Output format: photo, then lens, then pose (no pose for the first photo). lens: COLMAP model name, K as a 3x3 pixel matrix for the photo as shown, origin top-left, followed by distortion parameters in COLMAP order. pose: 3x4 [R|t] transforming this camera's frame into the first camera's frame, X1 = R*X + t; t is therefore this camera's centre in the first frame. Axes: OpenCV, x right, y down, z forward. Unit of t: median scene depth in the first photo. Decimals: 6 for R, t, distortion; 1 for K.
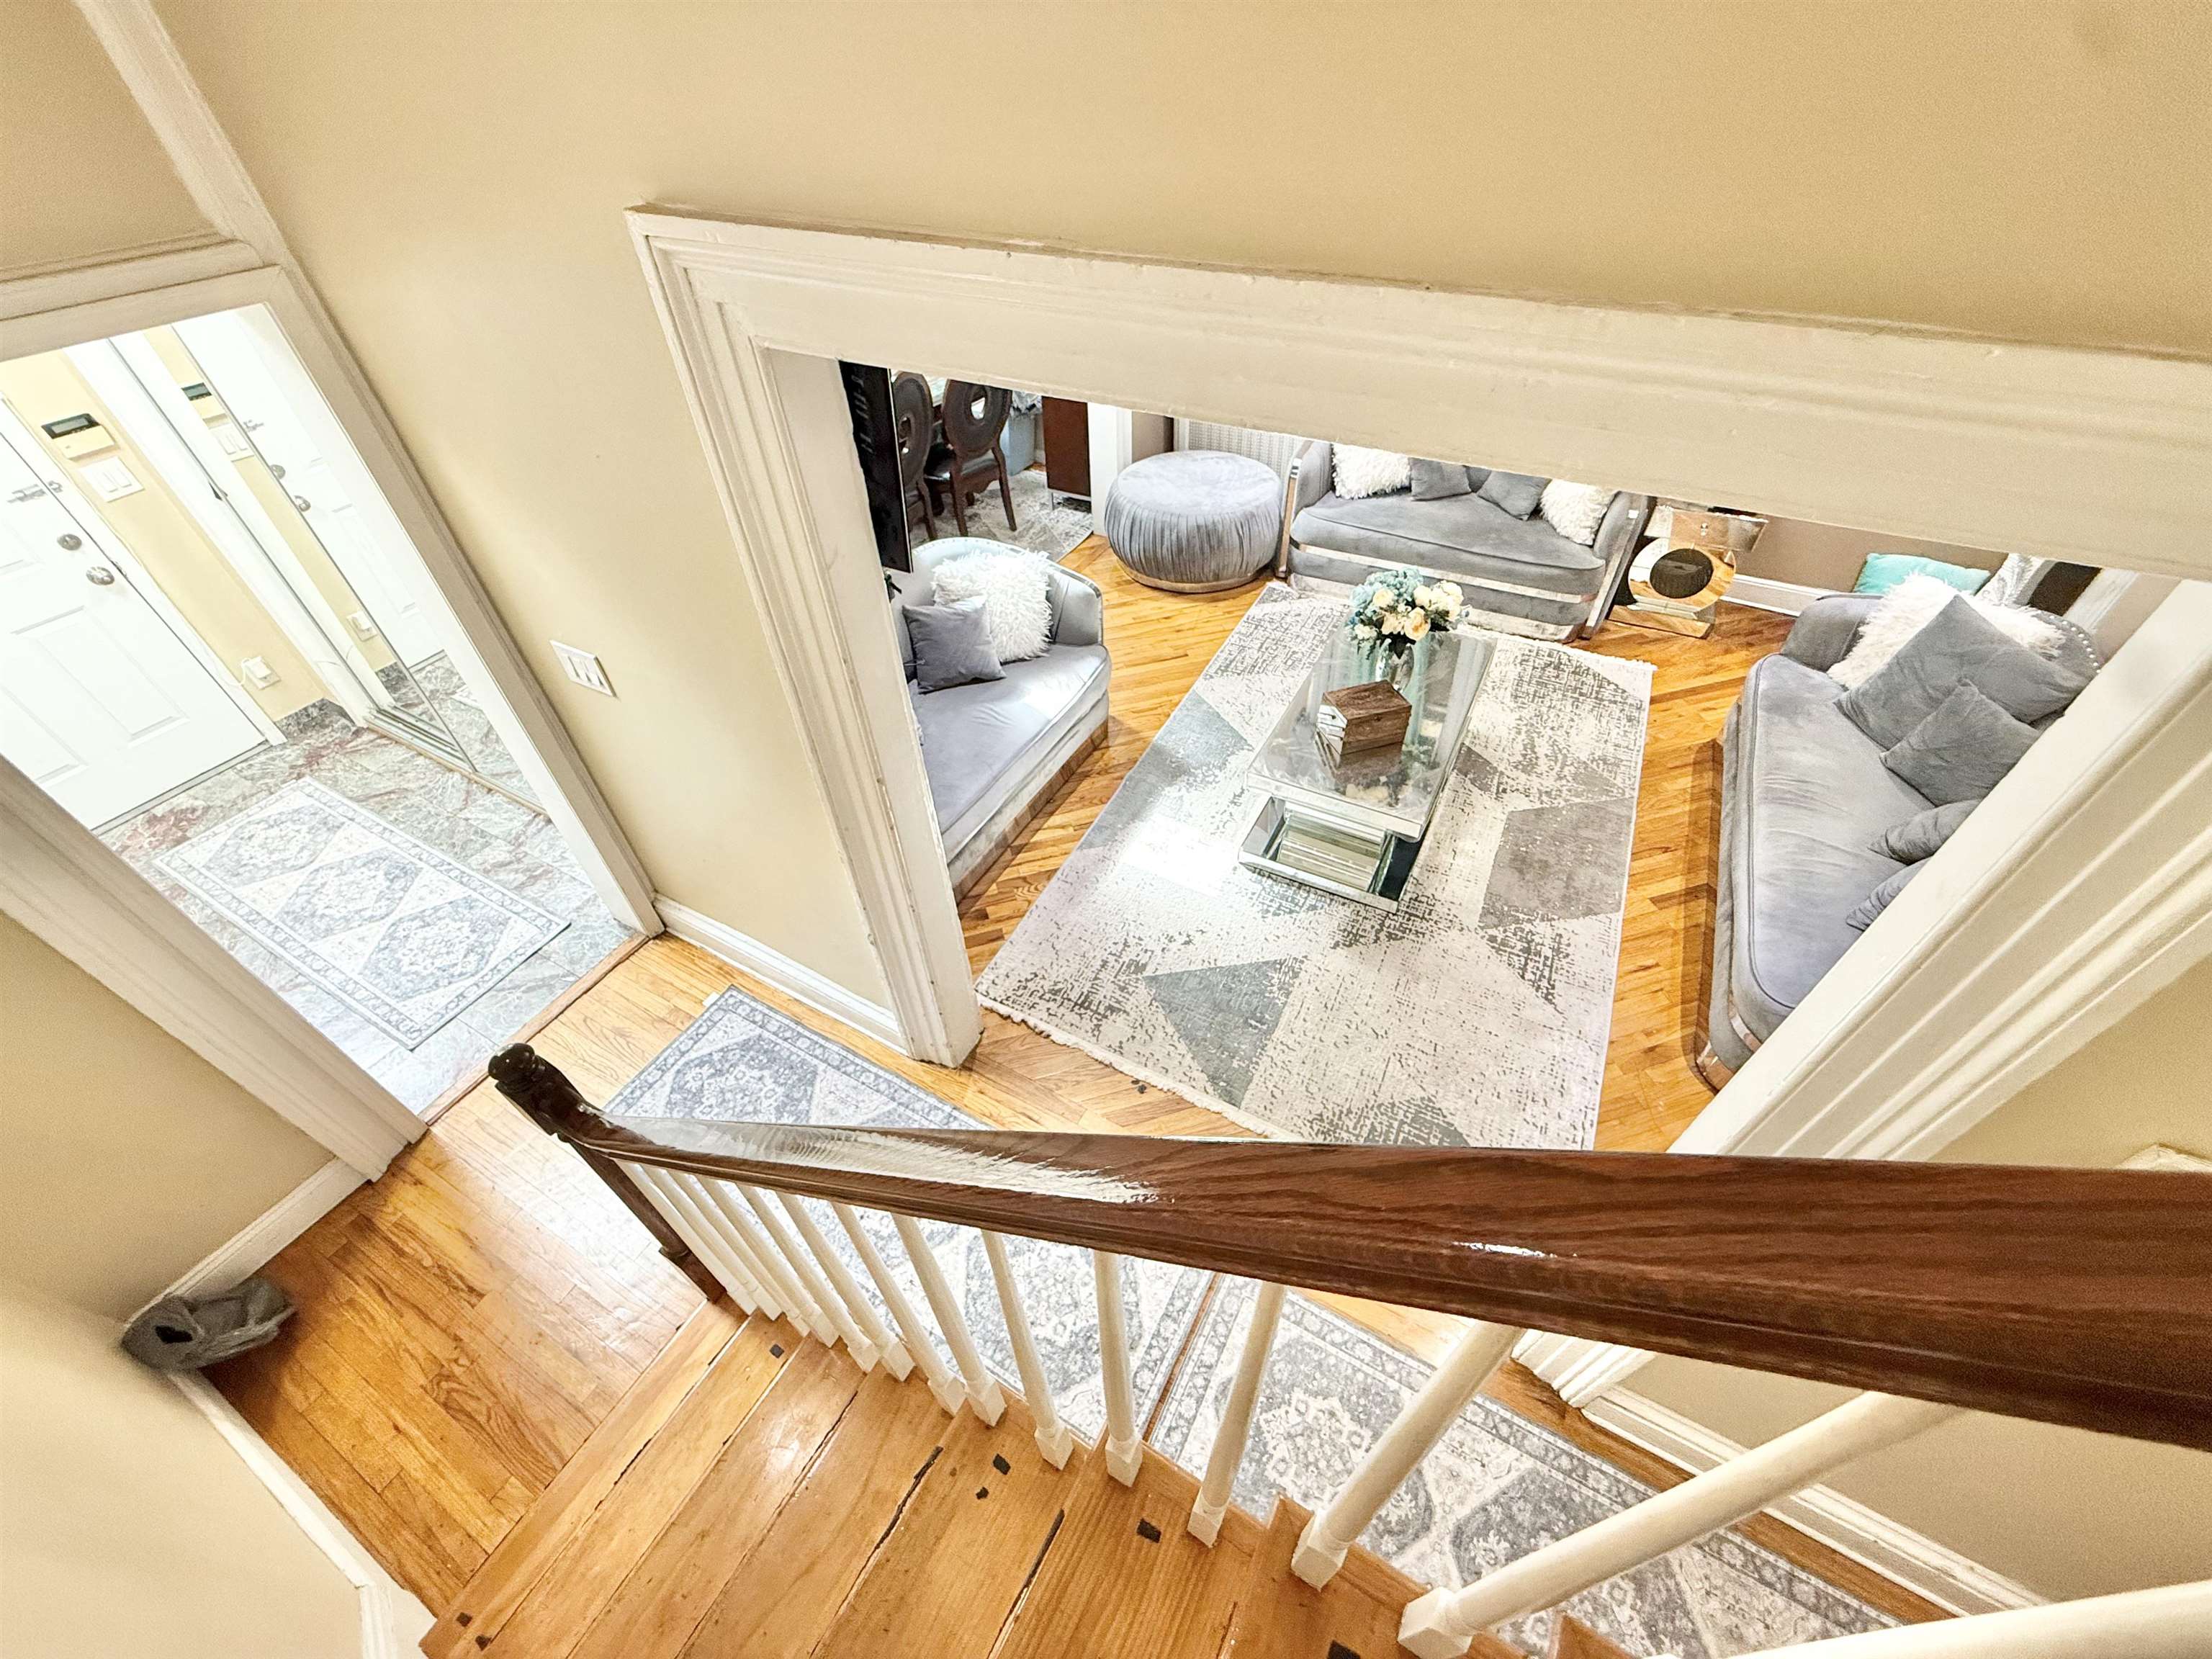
lens RADIAL K [[878.3, 0, 1099.7], [0, 878.3, 832.1], [0, 0, 1]] dist [-0.002099, 0.000704]
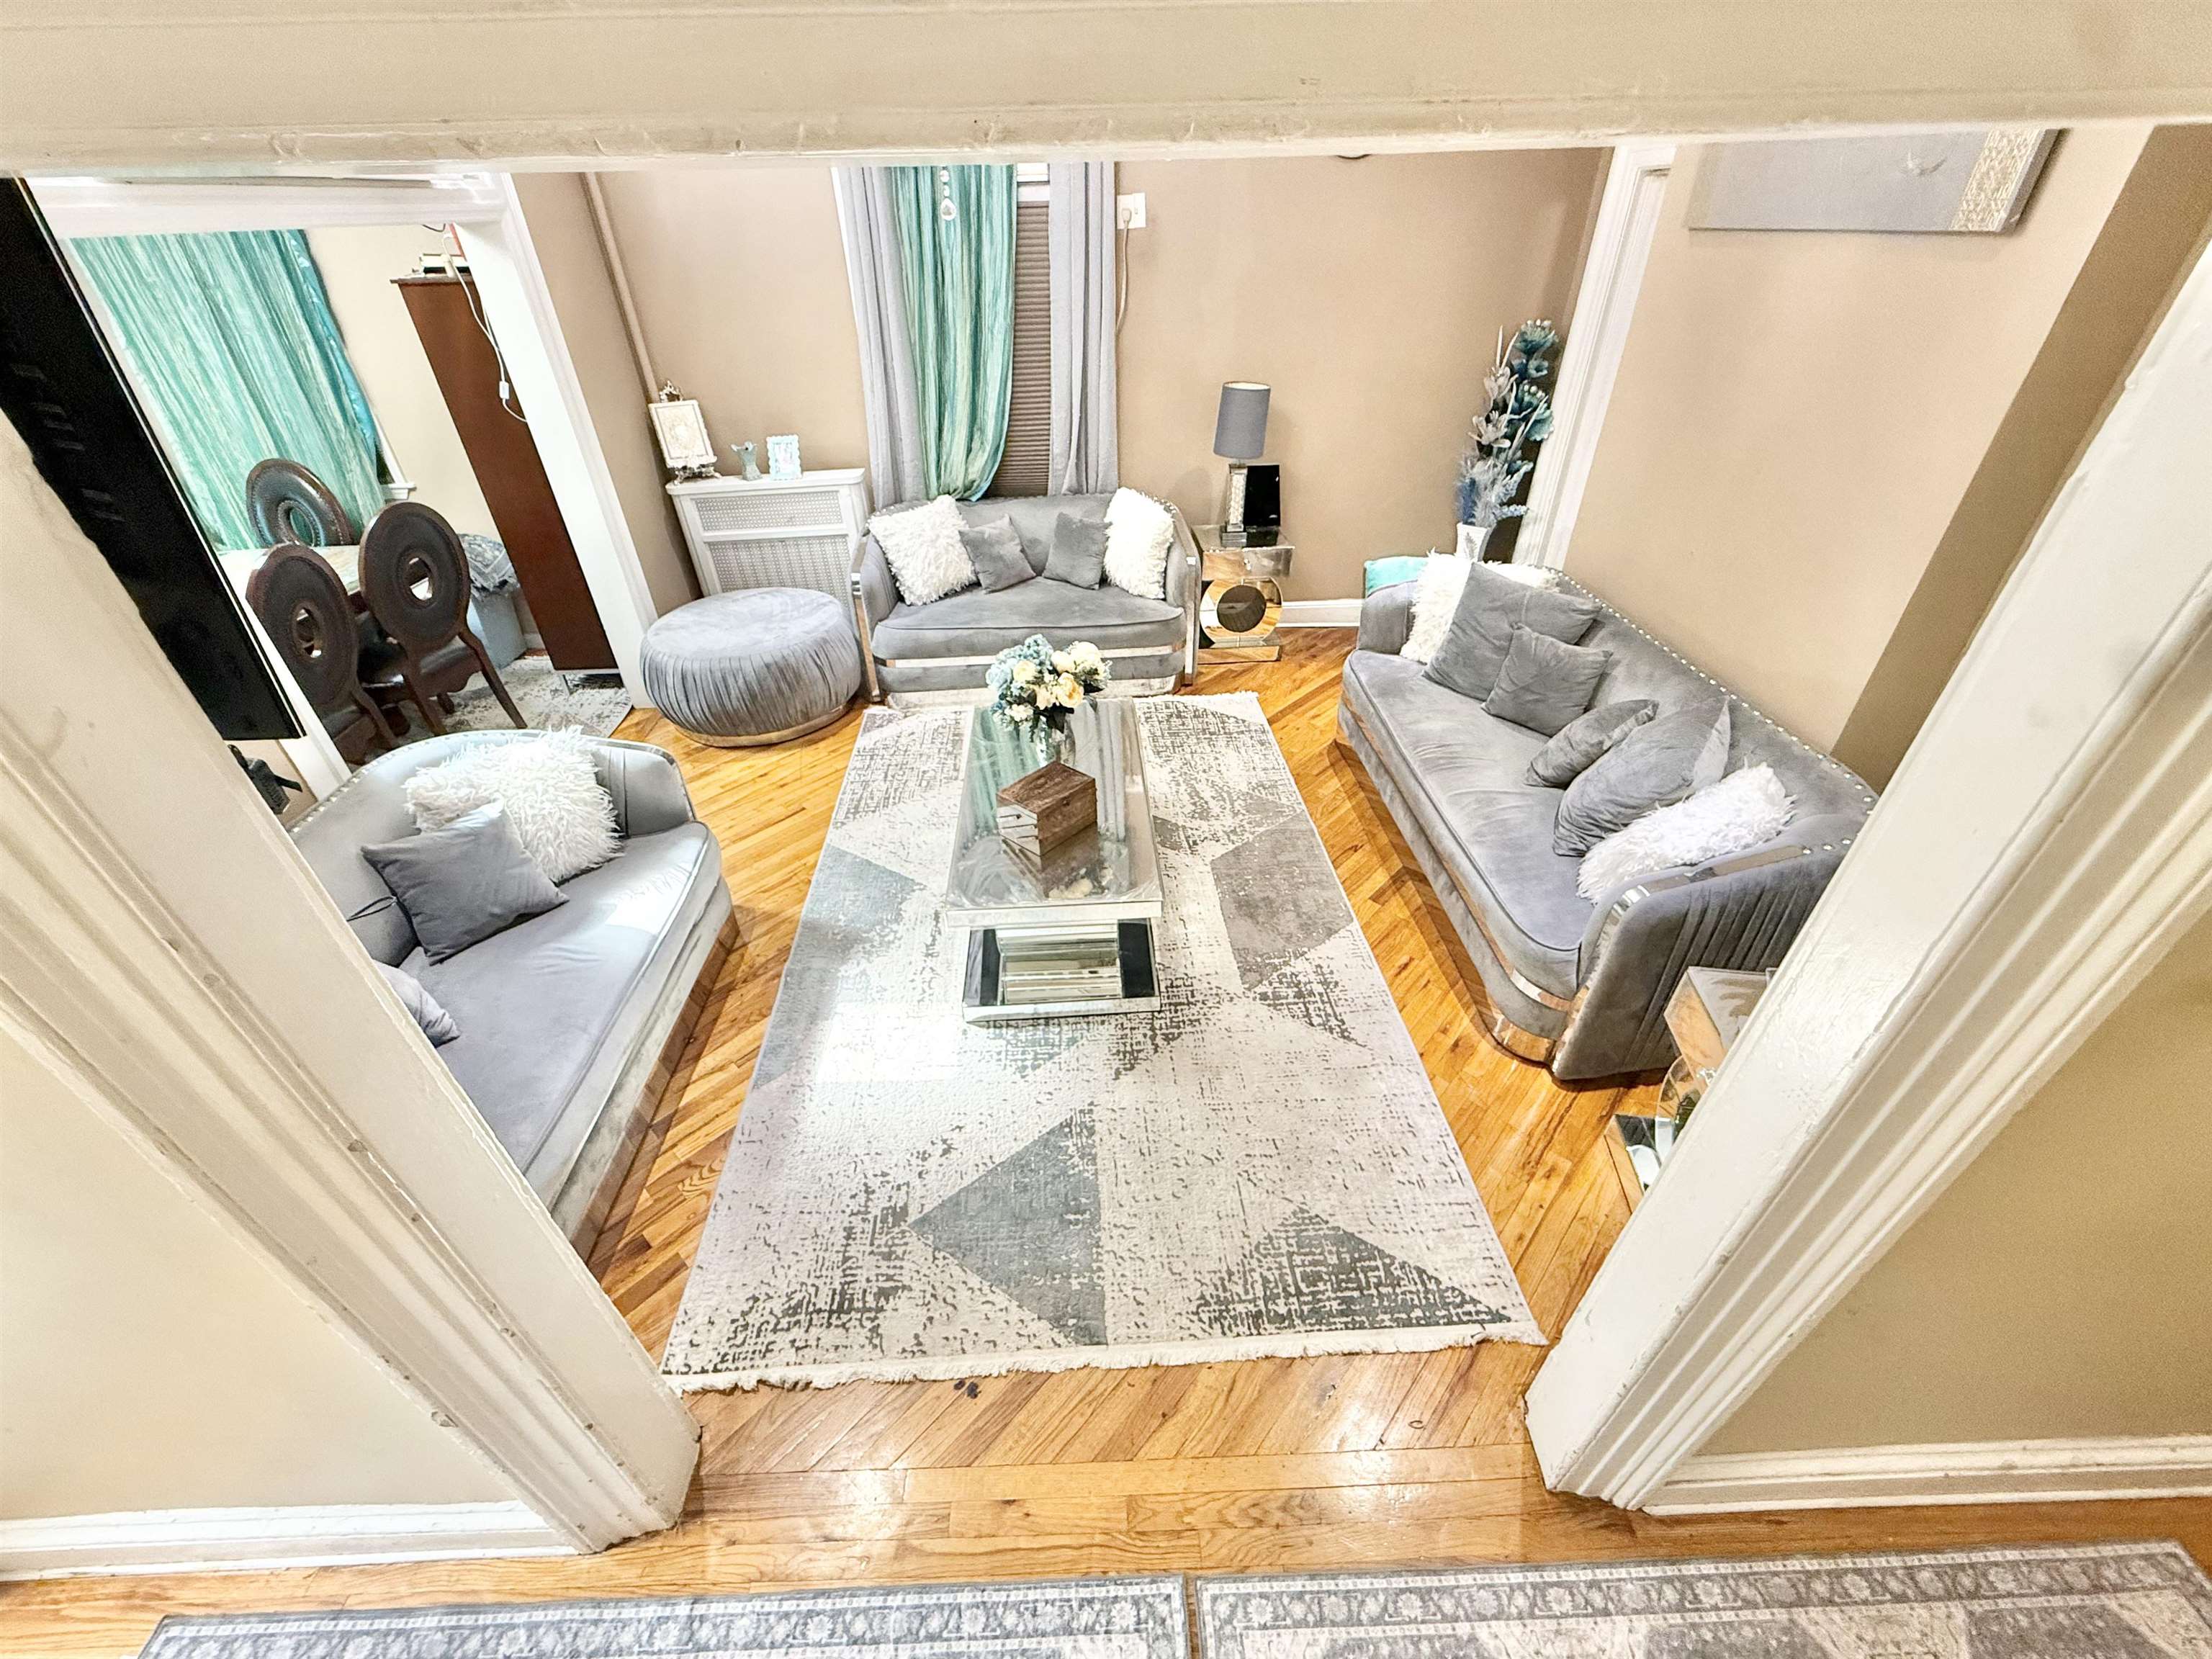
lens RADIAL K [[878.3, 0, 1098.8], [0, 878.3, 834.1], [0, 0, 1]] dist [-0.002099, 0.000704]
pose [[0.858501, -0.290093, 0.422874, -0.024953], [0.353639, 0.932080, -0.078532, -0.019807], [-0.371371, 0.216964, 0.902779, 0.198099]]
